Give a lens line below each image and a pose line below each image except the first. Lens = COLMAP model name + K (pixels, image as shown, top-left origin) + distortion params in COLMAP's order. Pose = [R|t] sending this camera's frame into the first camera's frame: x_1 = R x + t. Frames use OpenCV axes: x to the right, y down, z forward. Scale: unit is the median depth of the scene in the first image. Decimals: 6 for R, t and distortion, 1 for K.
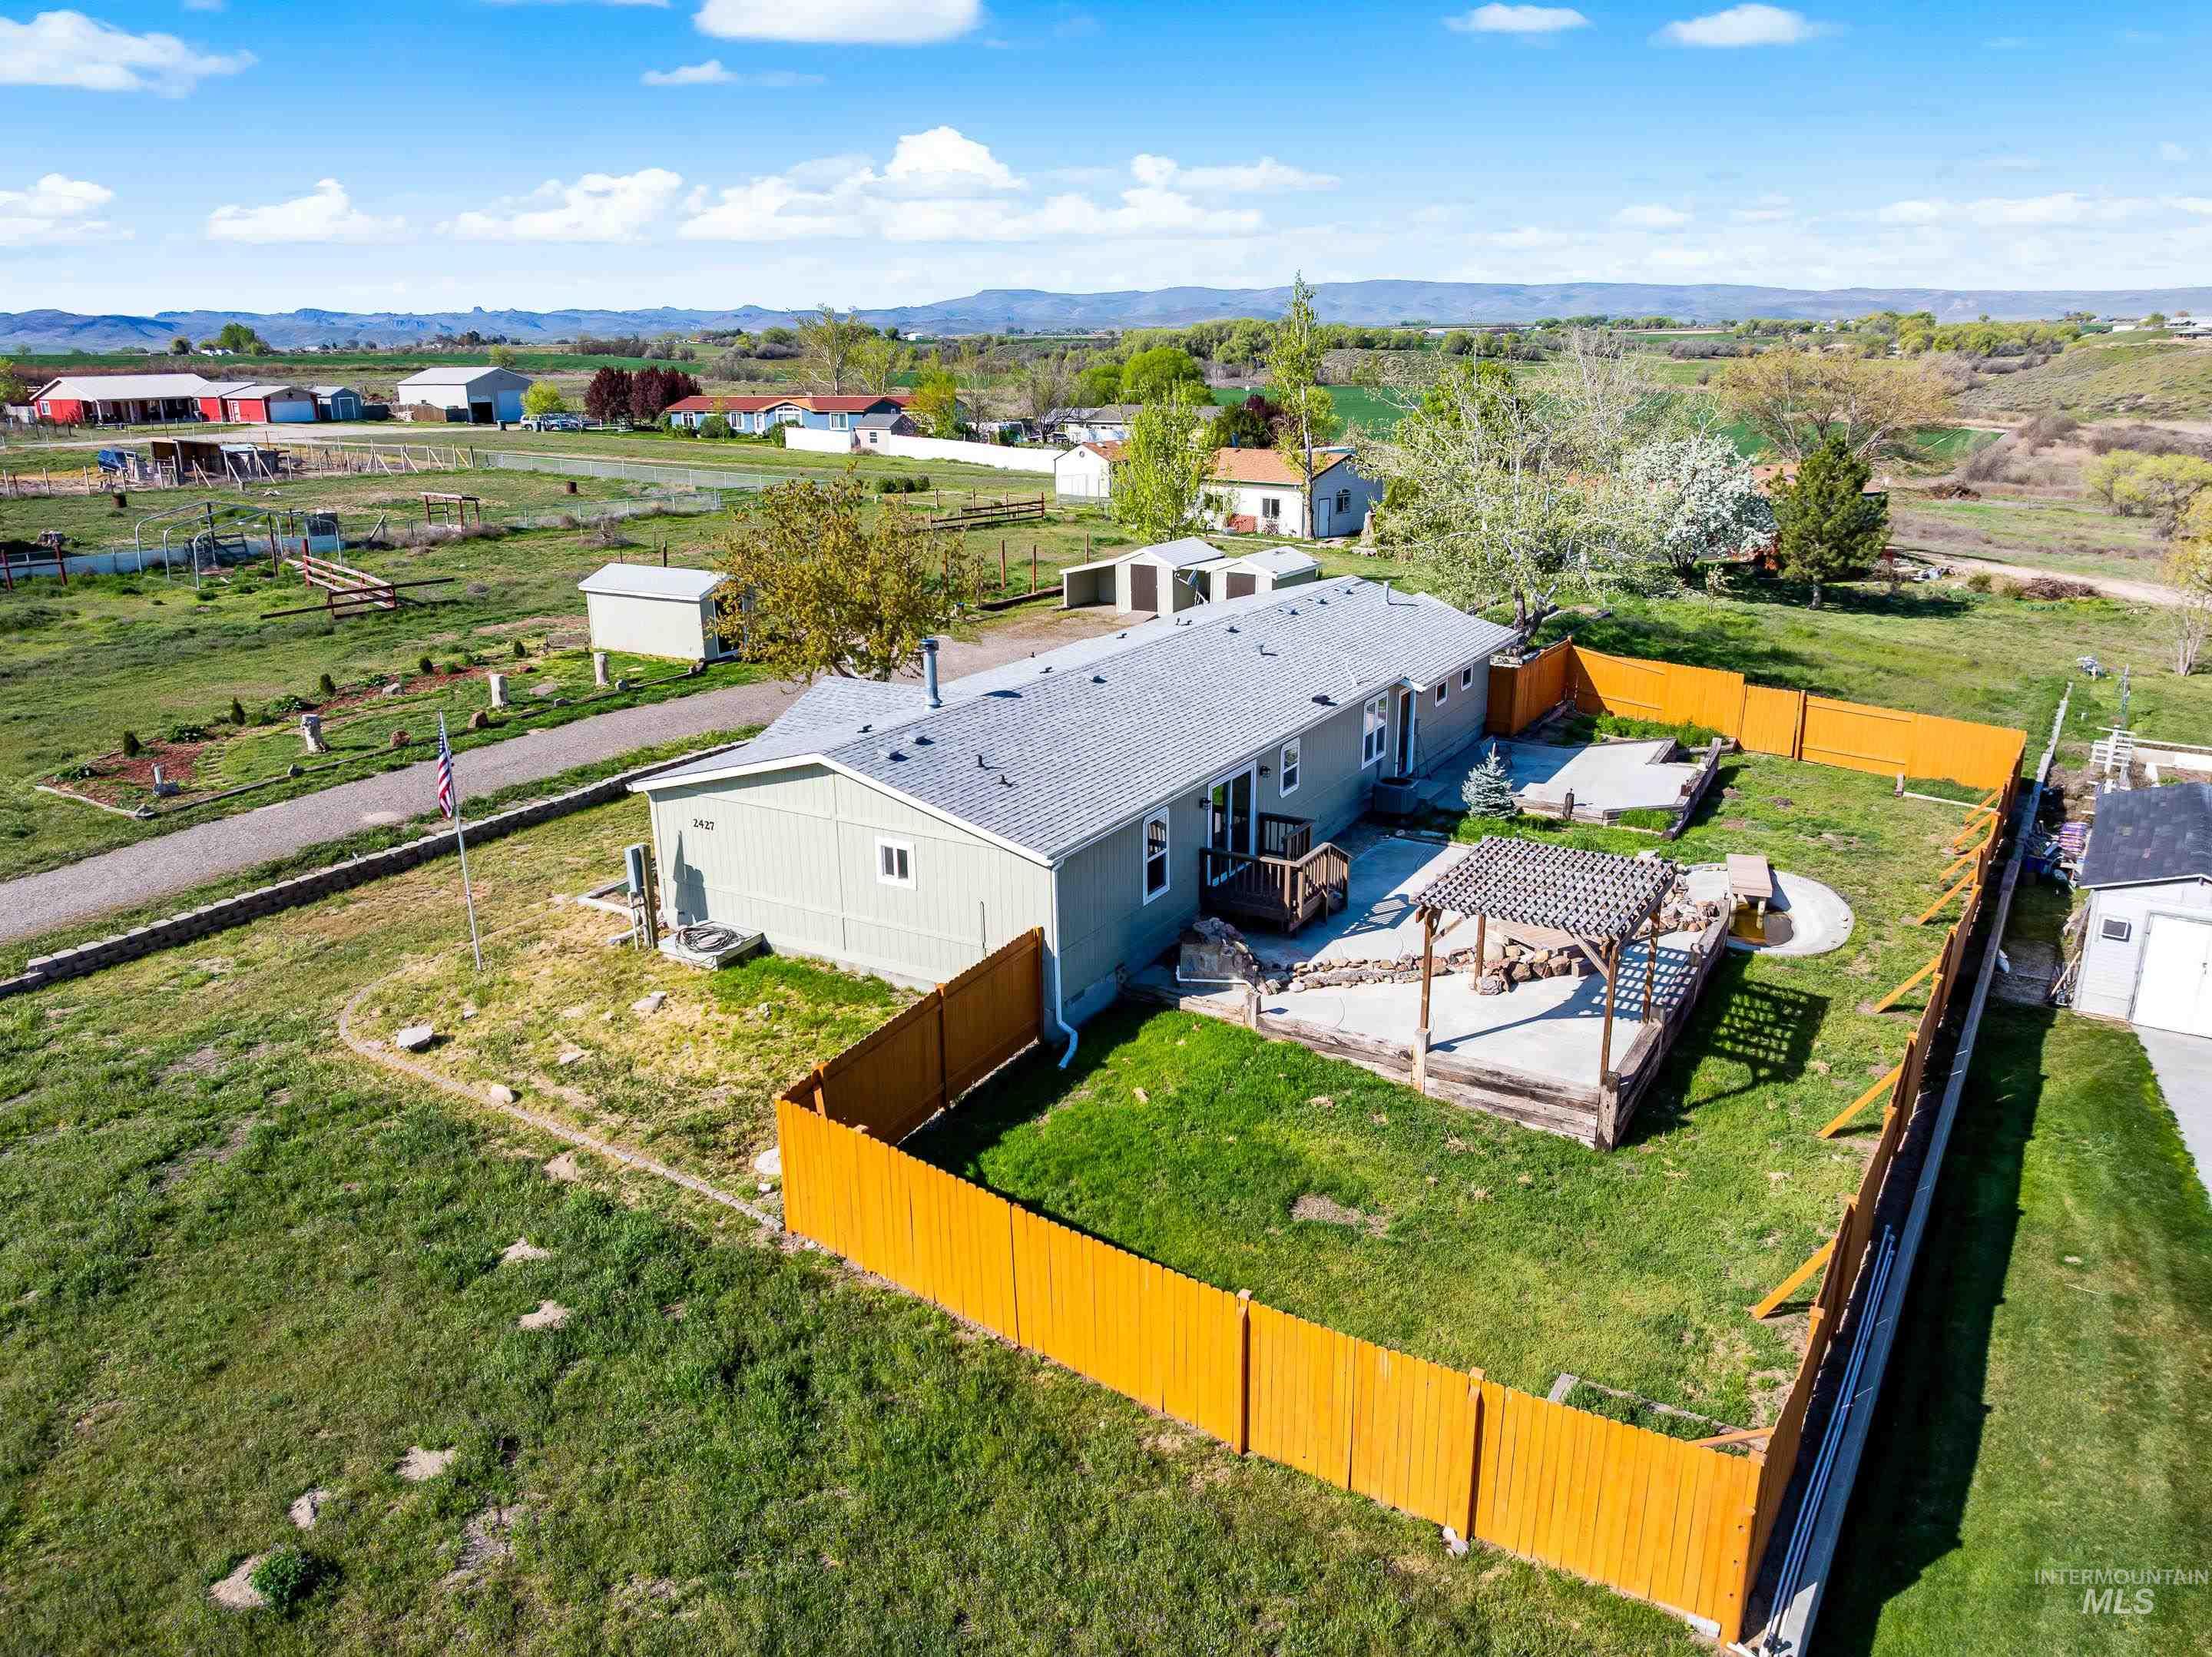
lens RADIAL K [[1551.9, 0, 1112.3], [0, 1551.9, 800.4], [0, 0, 1]] dist [-0.034350, 0.002653]
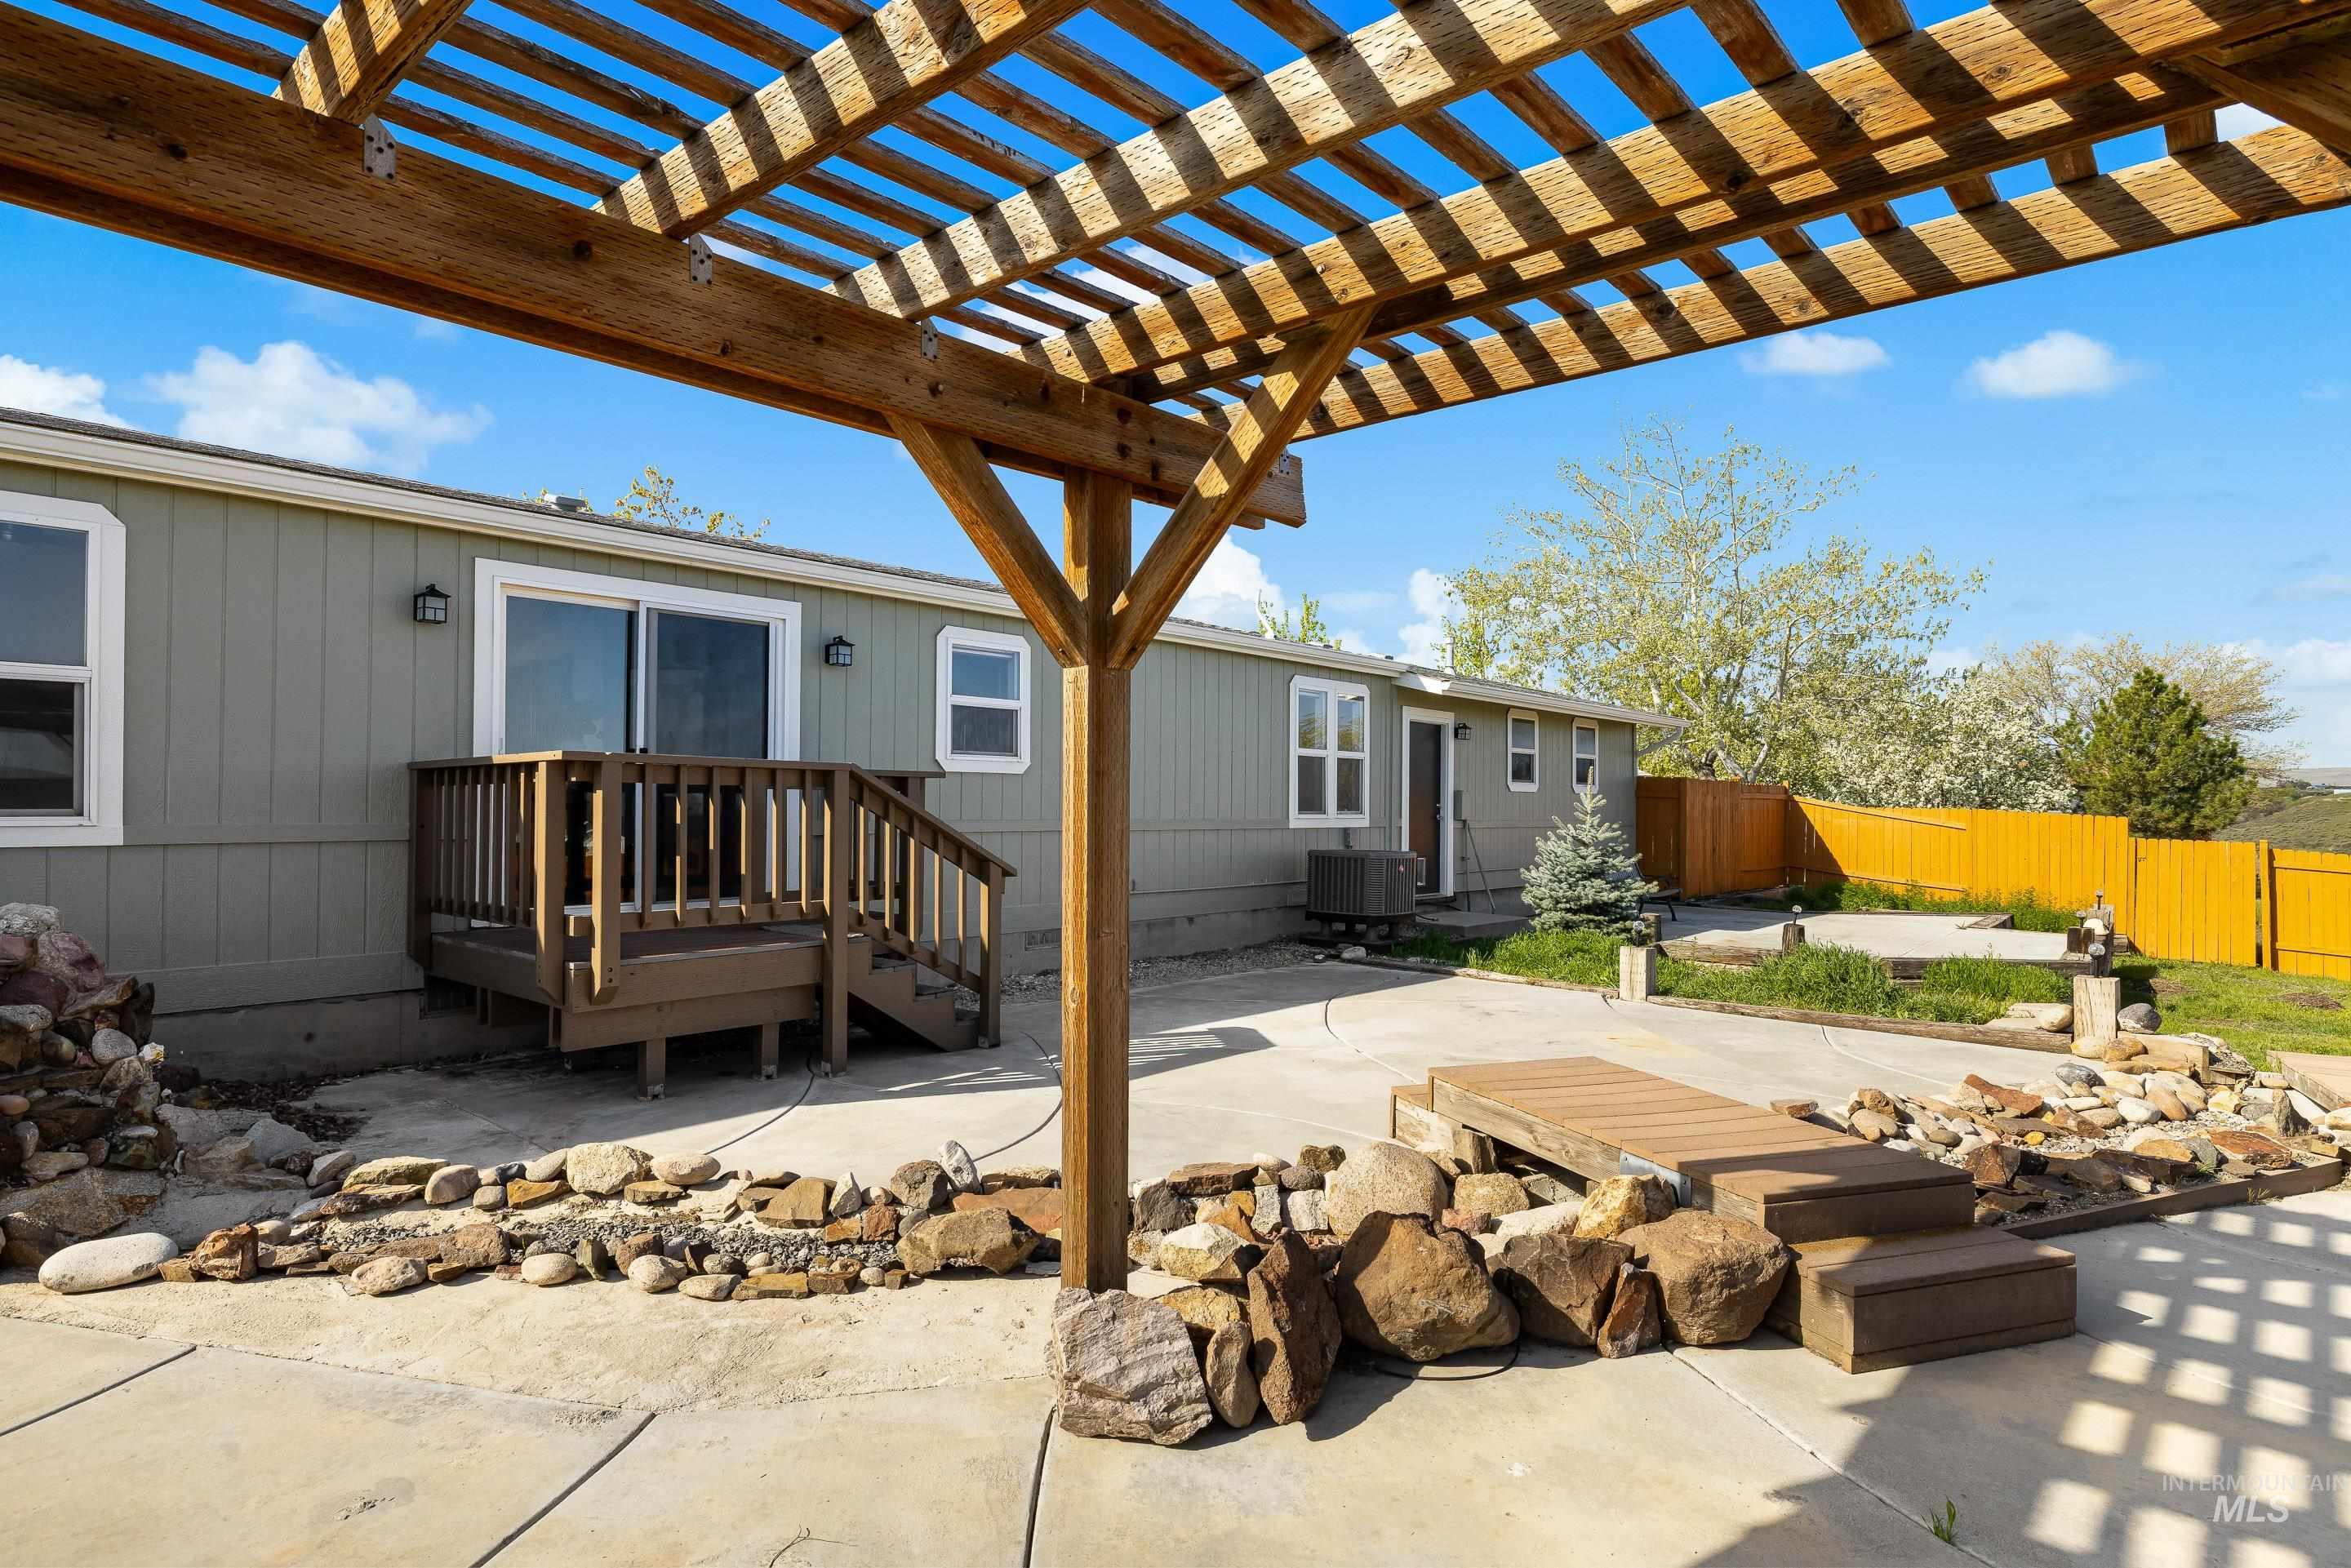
lens RADIAL K [[1231.7, 0, 1175.5], [0, 1231.7, 784.0], [0, 0, 1]] dist [0.009909, 0.000144]
pose [[0.982157, 0.010816, -0.187754, 0.285481], [-0.065921, 0.954803, -0.289837, 0.109481], [0.176133, 0.297043, 0.938479, 0.947223]]
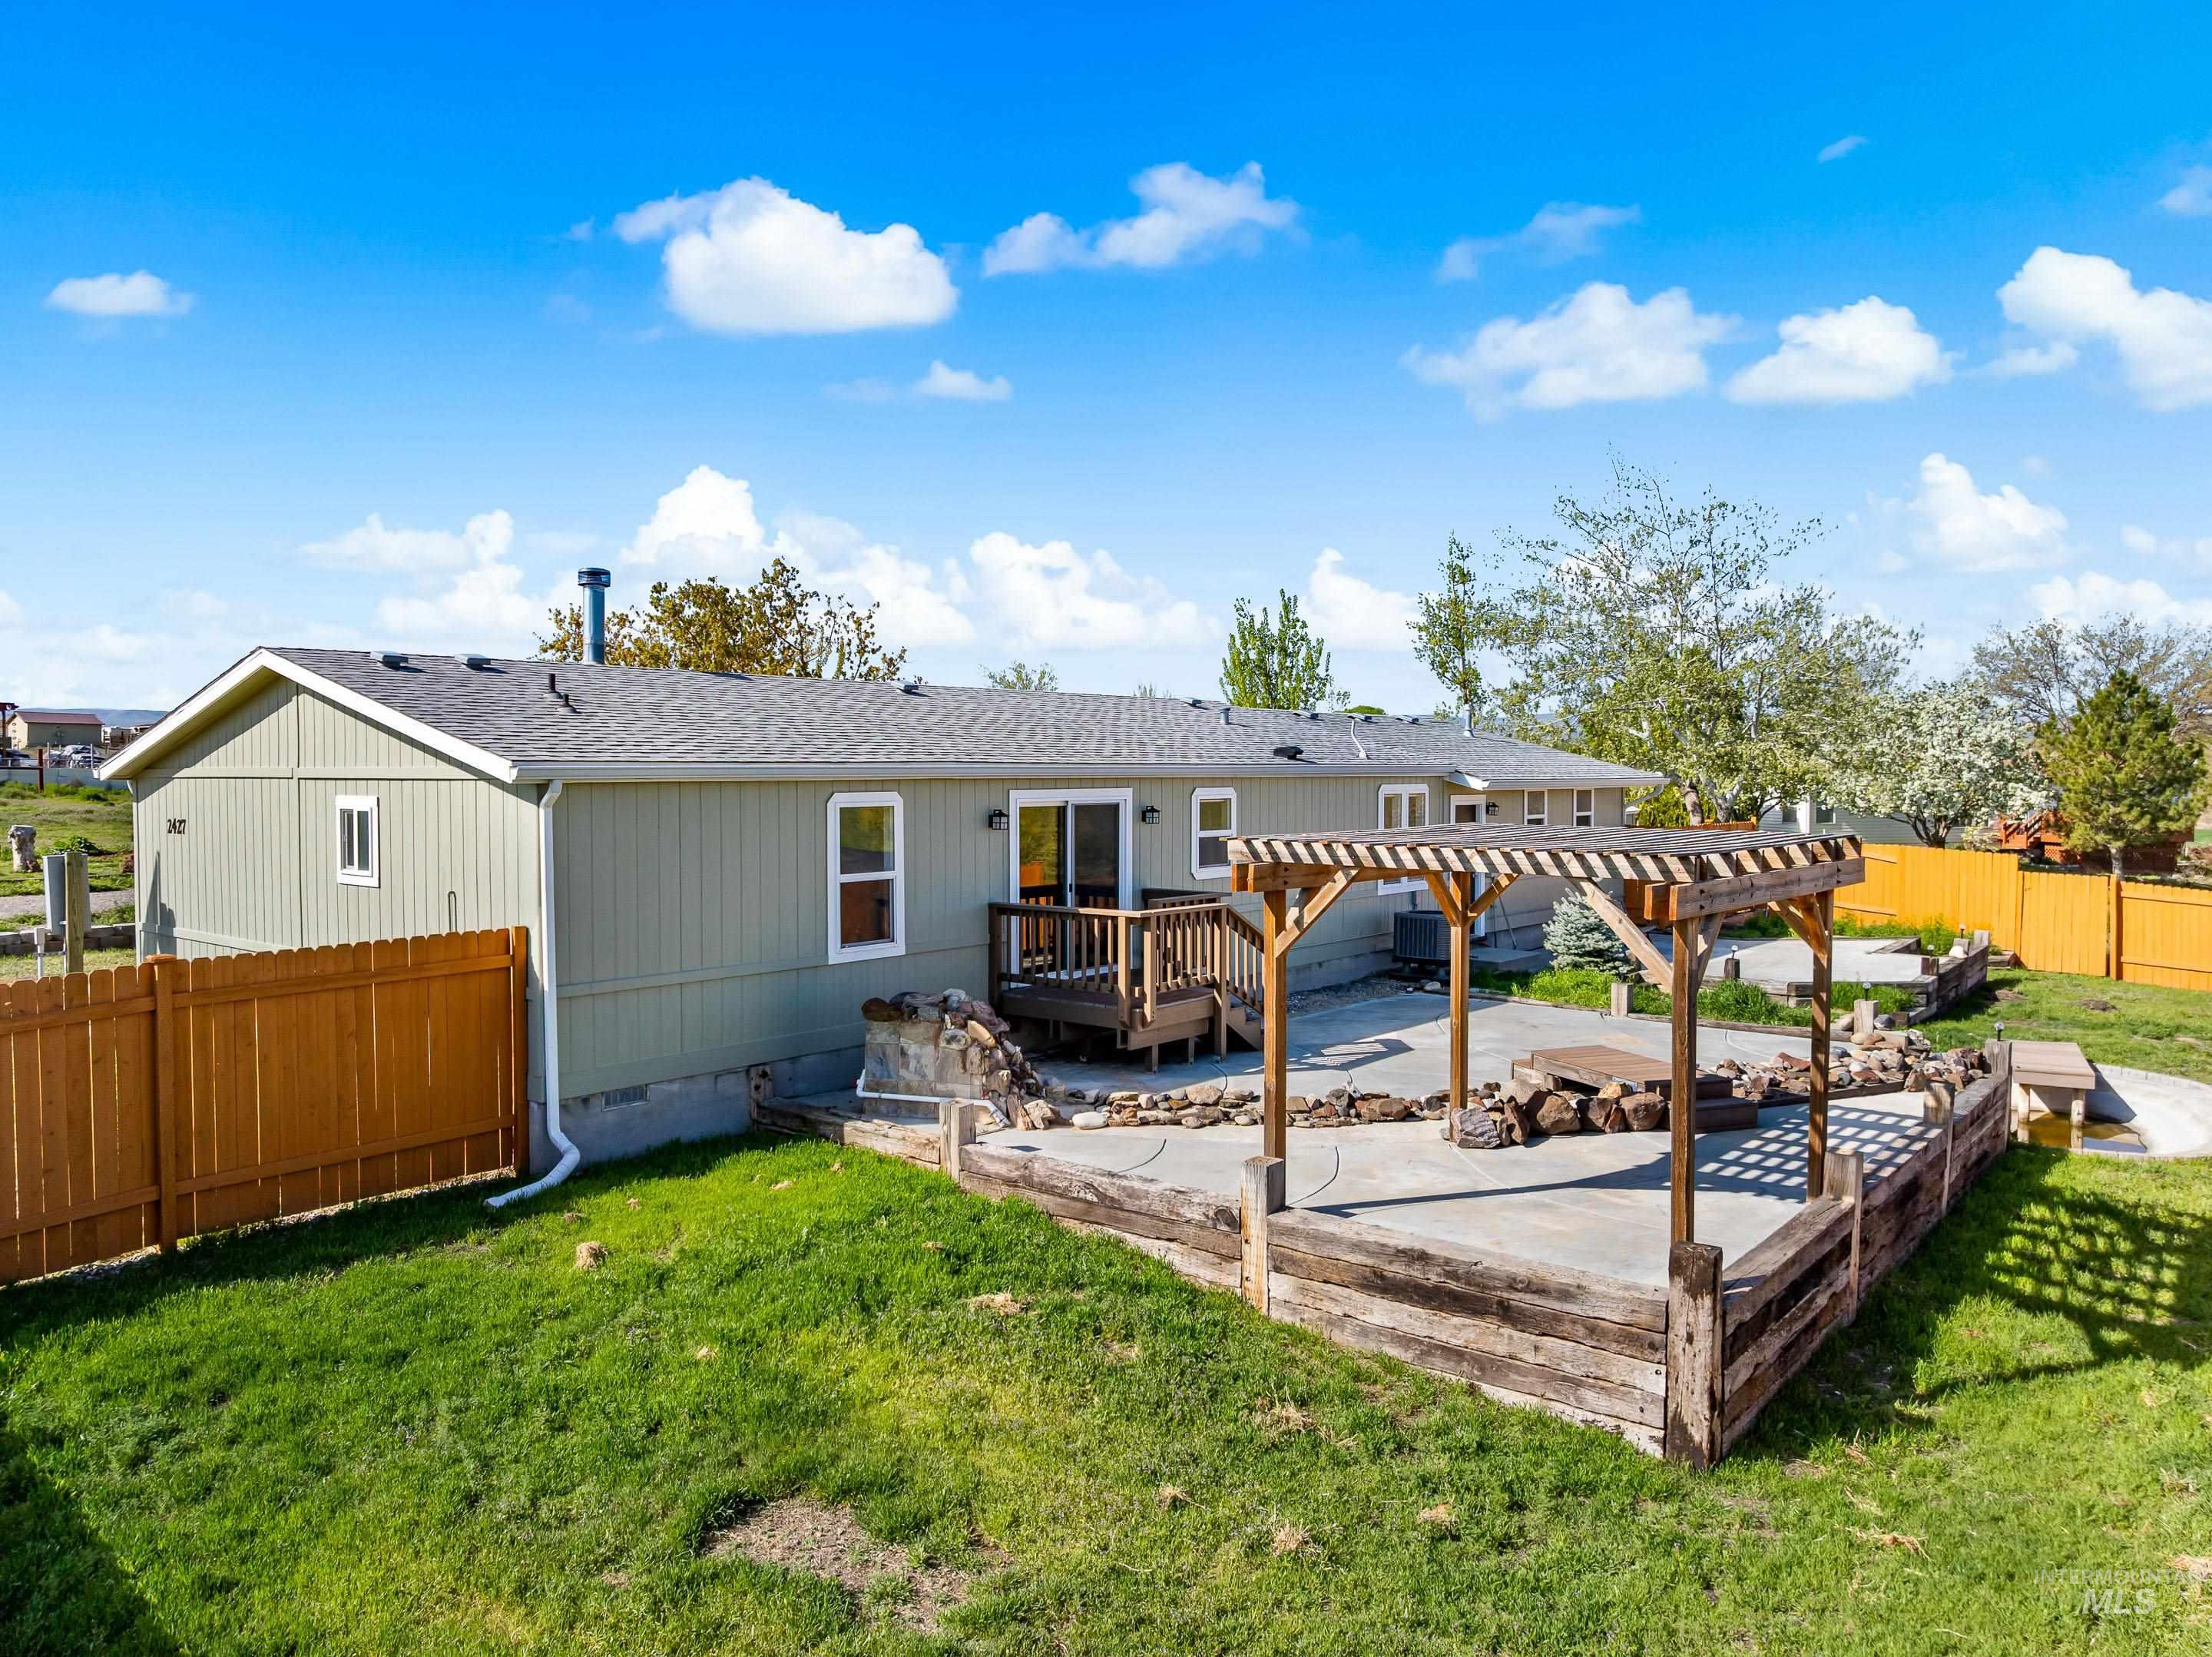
lens RADIAL K [[1551.9, 0, 1112.3], [0, 1551.9, 800.4], [0, 0, 1]] dist [-0.034350, 0.002653]
pose [[0.988340, 0.010872, -0.151875, 0.217700], [-0.049831, 0.965616, -0.255153, 0.160057], [0.143879, 0.259746, 0.954898, 0.538578]]
